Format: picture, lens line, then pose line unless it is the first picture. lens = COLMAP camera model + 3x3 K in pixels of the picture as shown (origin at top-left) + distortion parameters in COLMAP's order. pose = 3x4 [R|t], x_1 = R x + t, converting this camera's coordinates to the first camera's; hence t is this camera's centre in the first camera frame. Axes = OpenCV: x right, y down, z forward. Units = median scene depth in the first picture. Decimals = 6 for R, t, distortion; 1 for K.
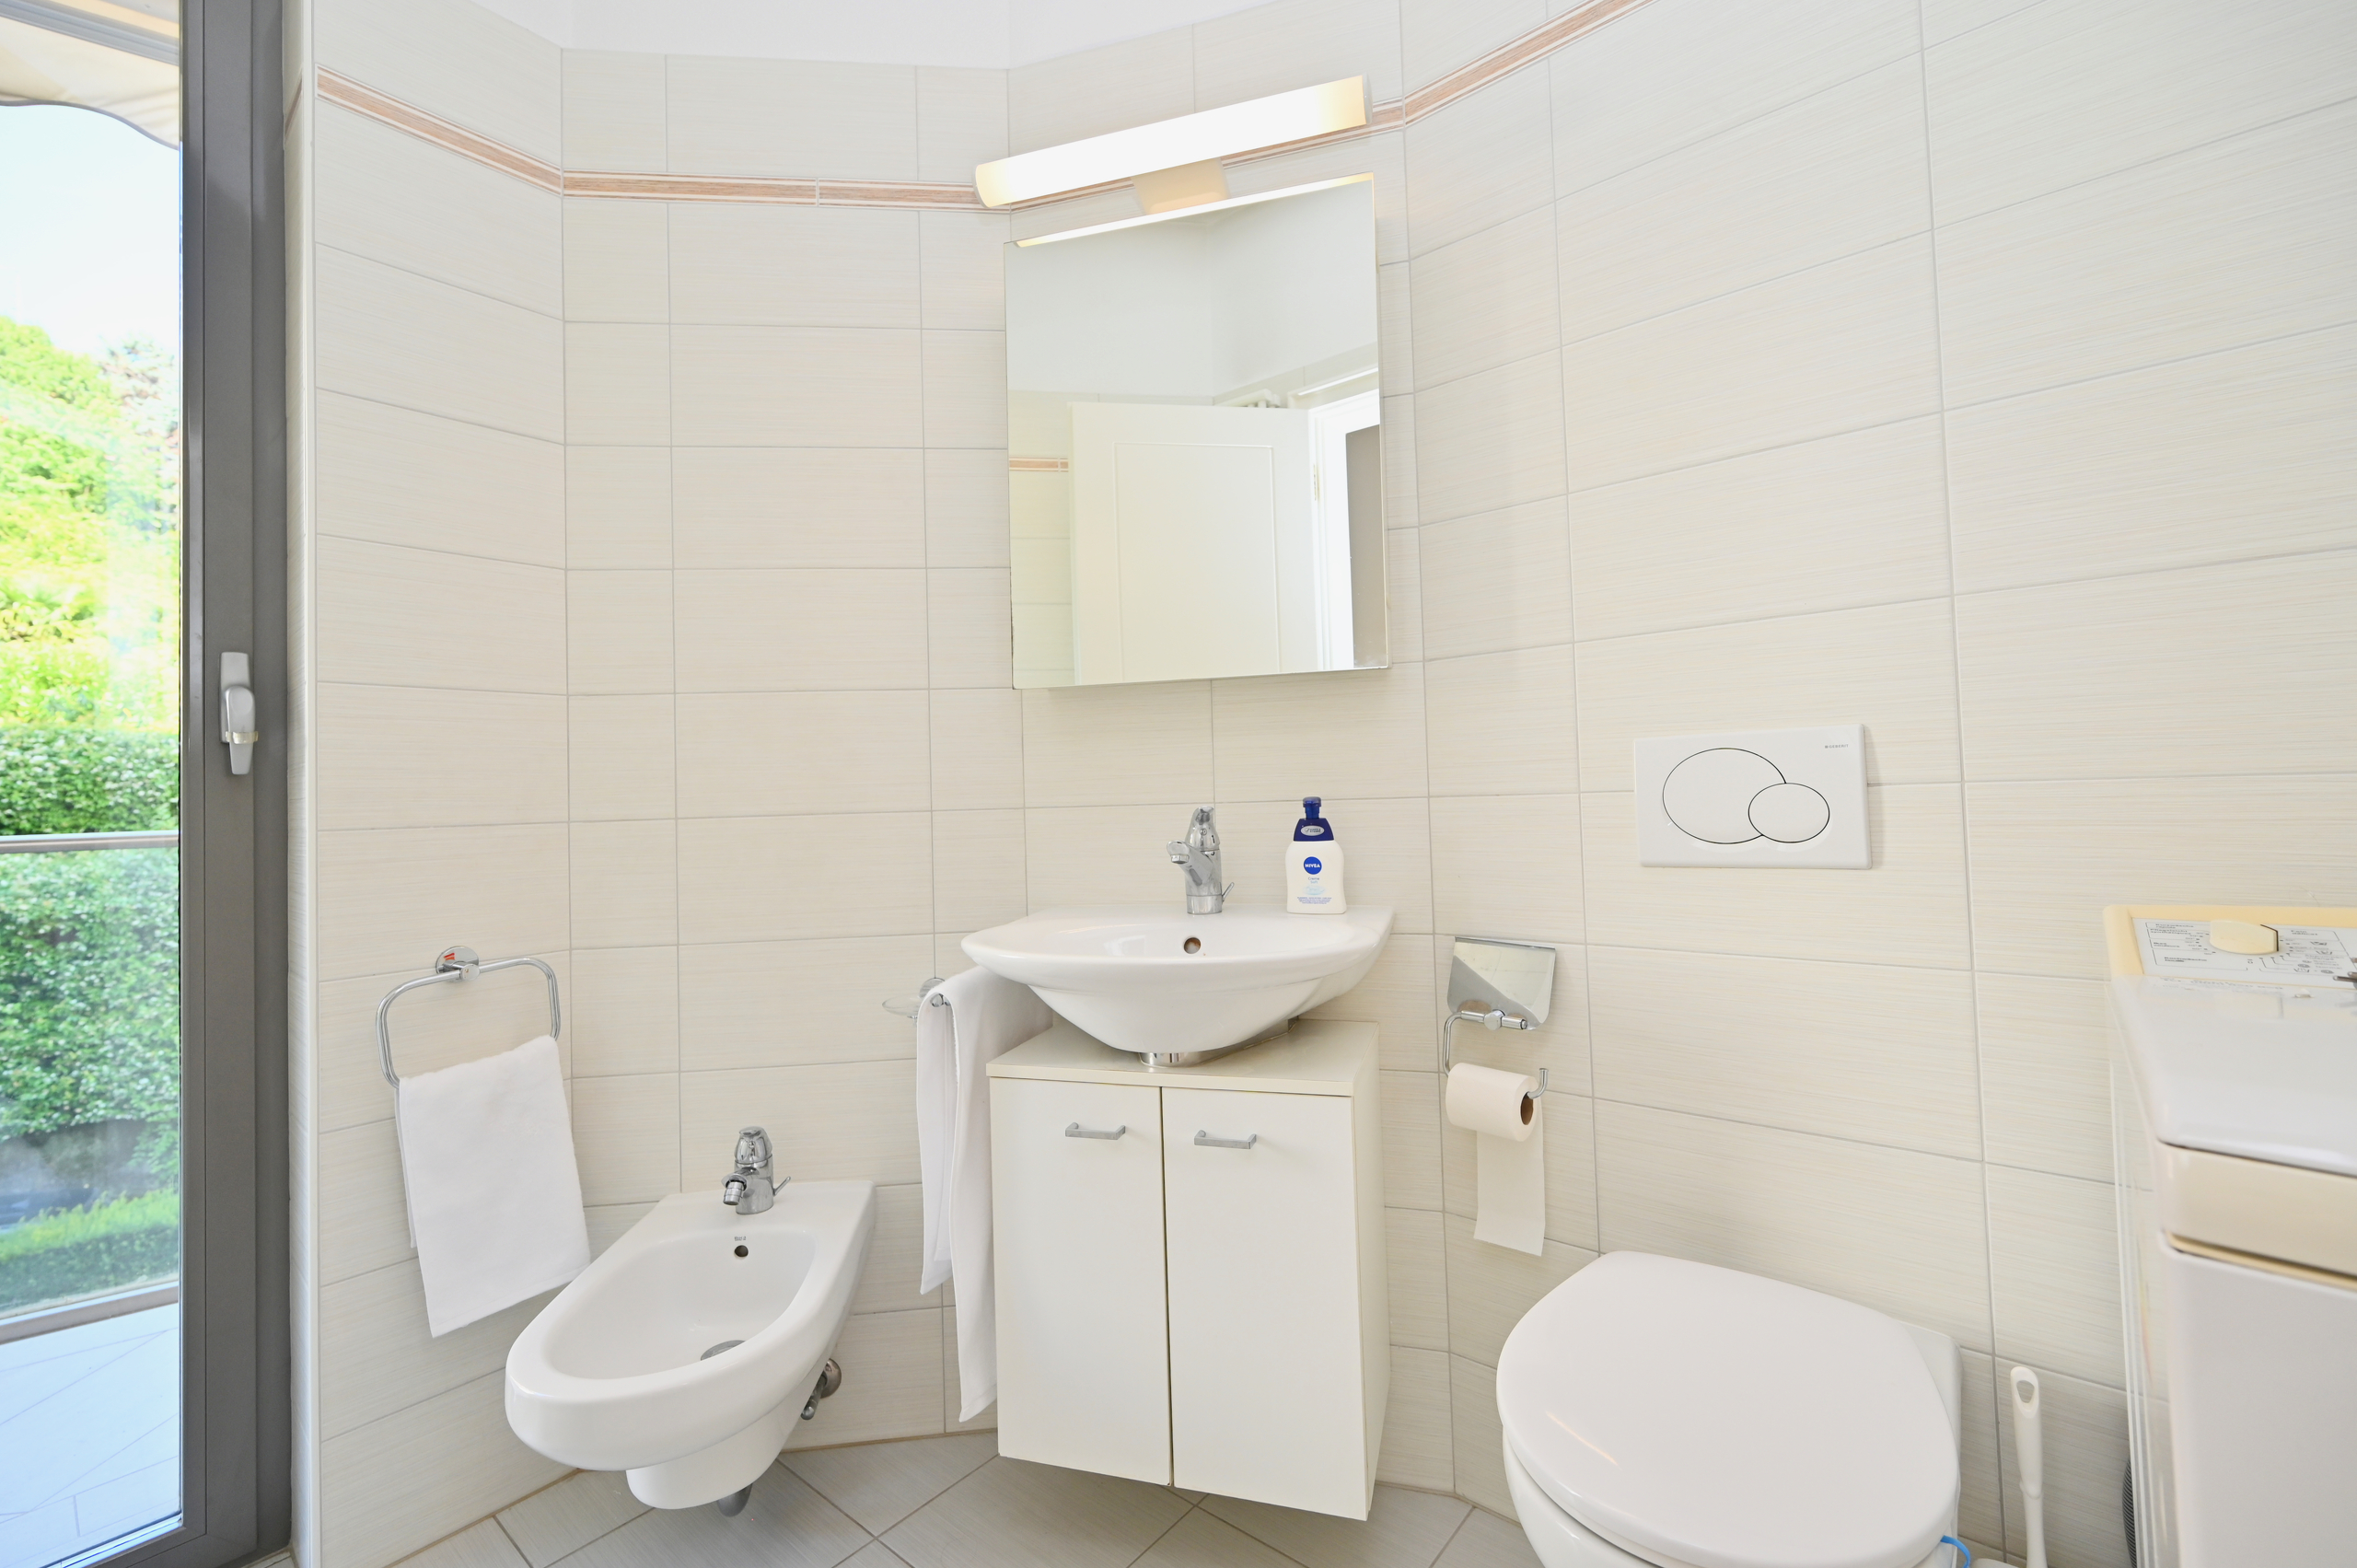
lens RADIAL K [[954.8, 0, 1179.9], [0, 954.8, 779.0], [0, 0, 1]] dist [0.000290, -0.000349]
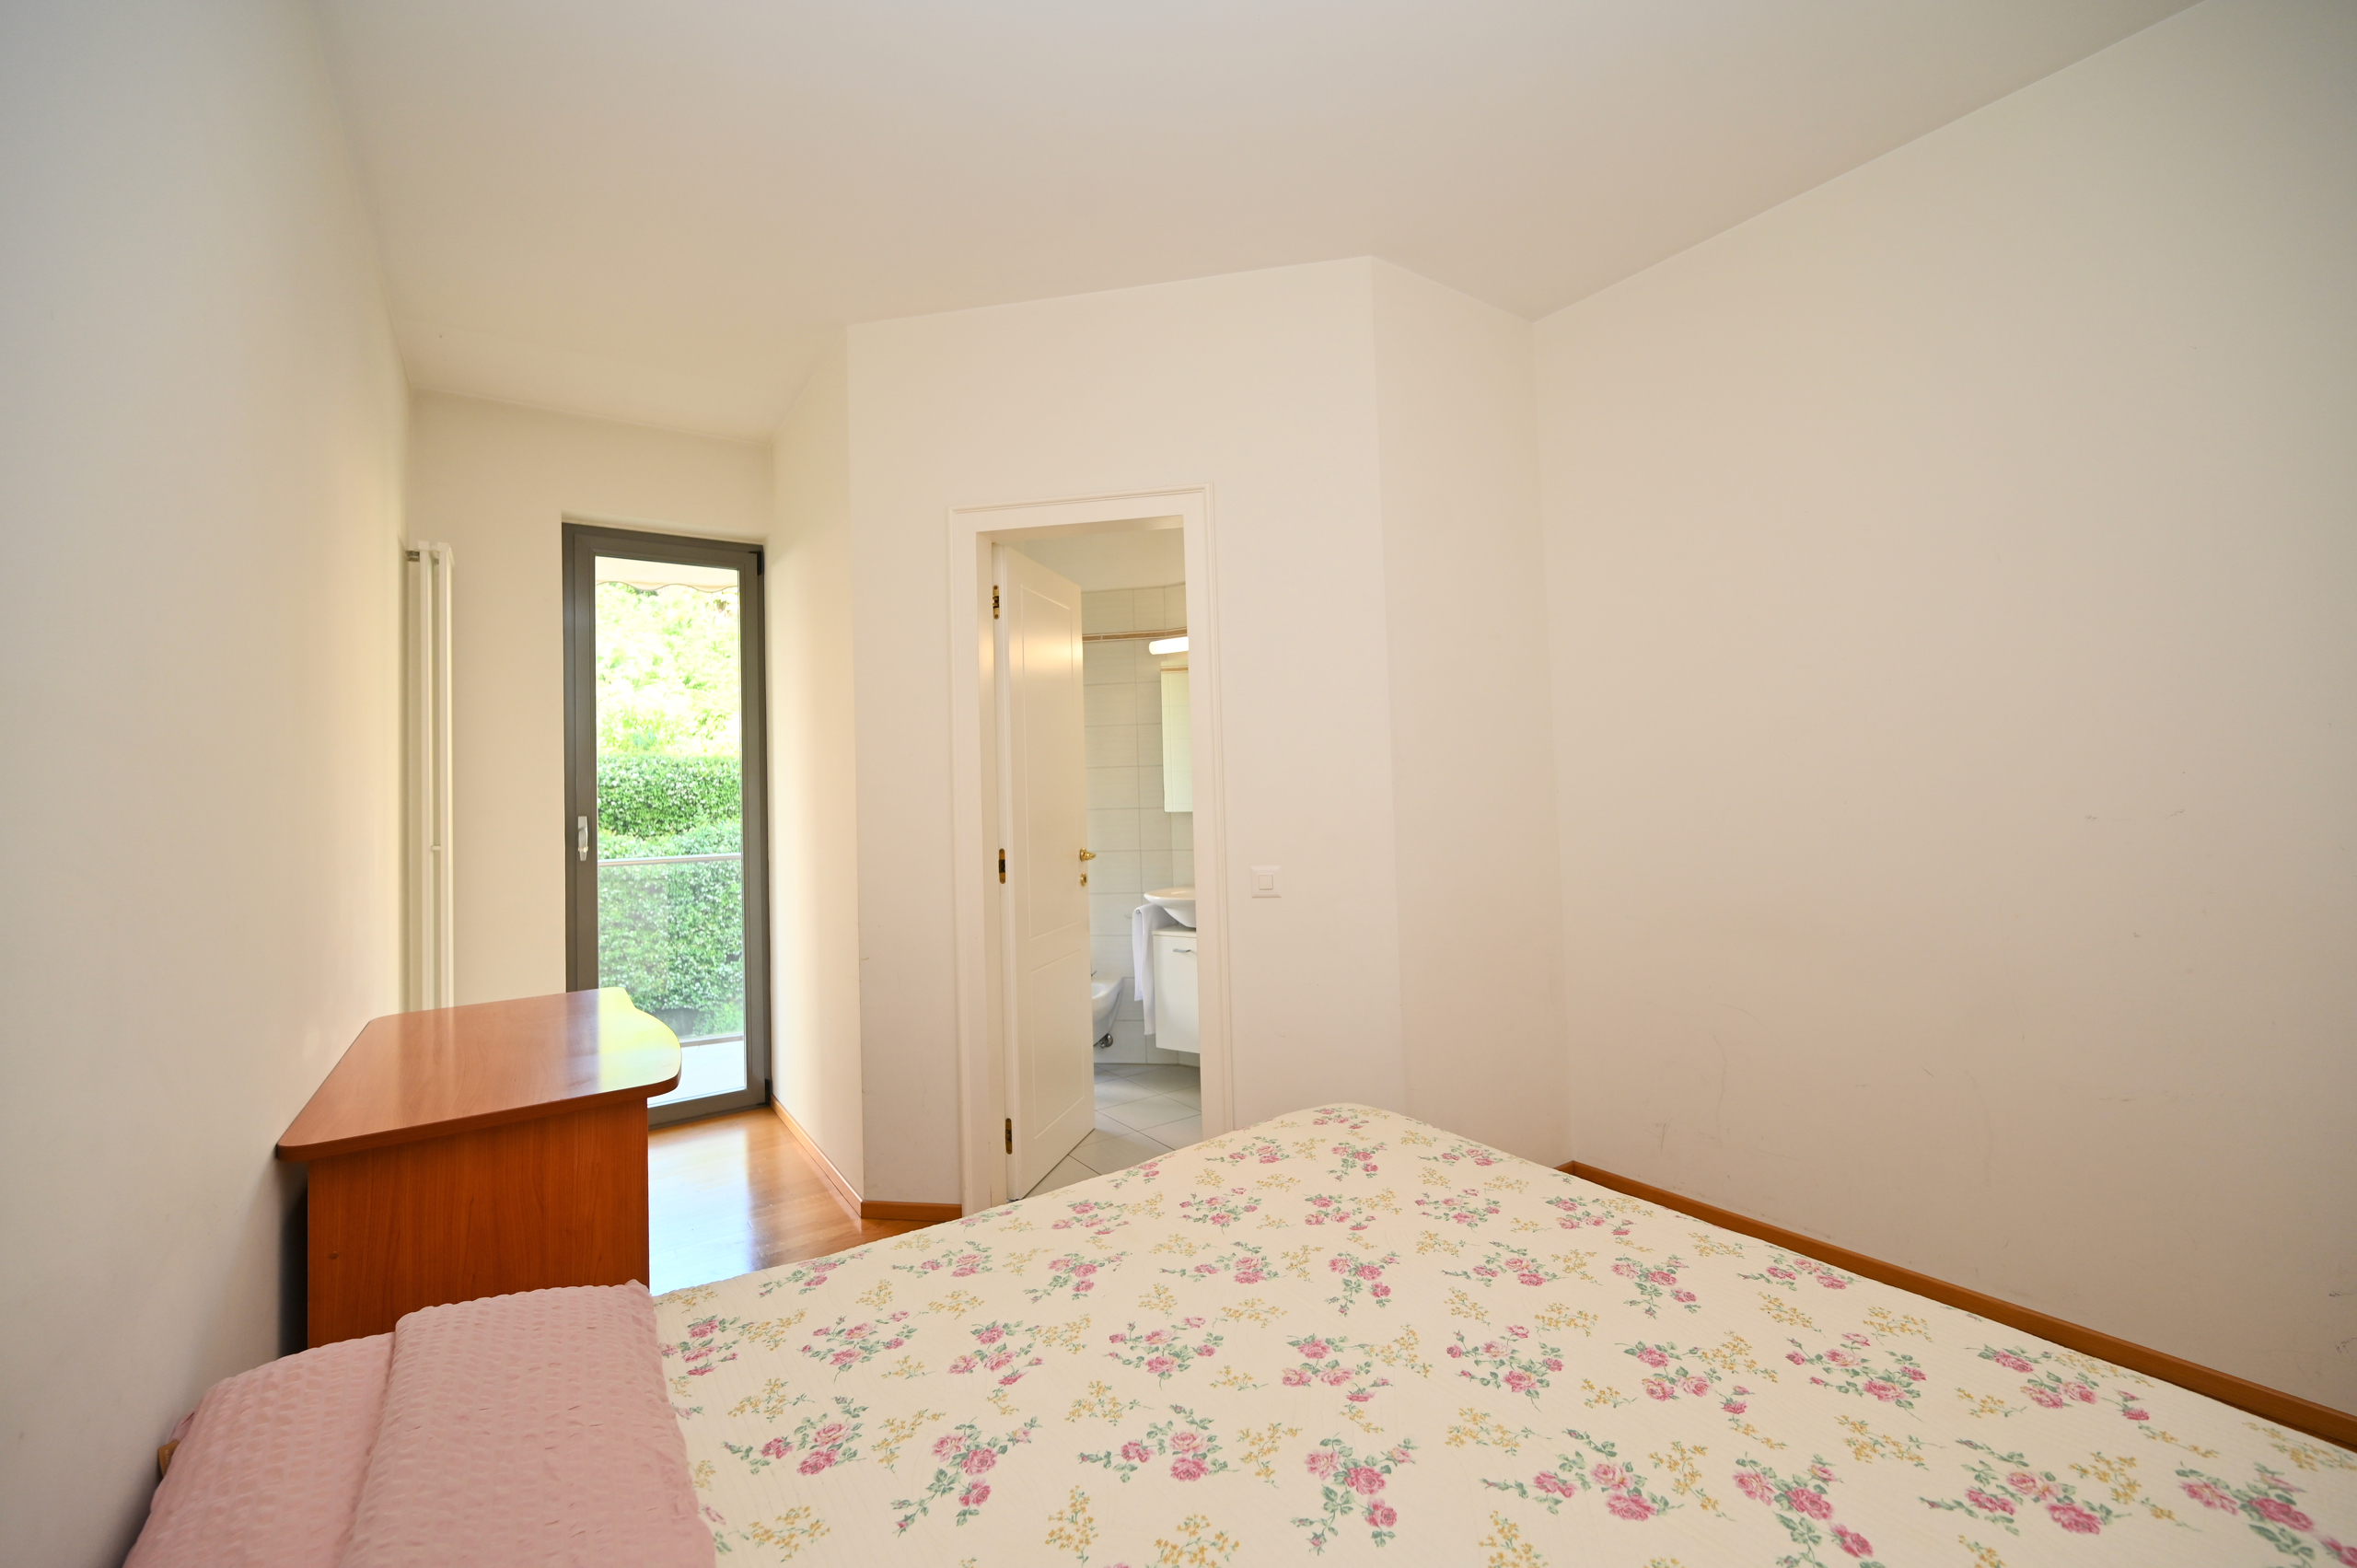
lens RADIAL K [[948.4, 0, 1191.7], [0, 948.4, 770.4], [0, 0, 1]] dist [0.001196, -0.000022]
pose [[0.963379, -0.005916, -0.268078, 0.102887], [0.008033, 0.999945, 0.006798, -0.035445], [0.268023, -0.008703, 0.963373, -0.267965]]
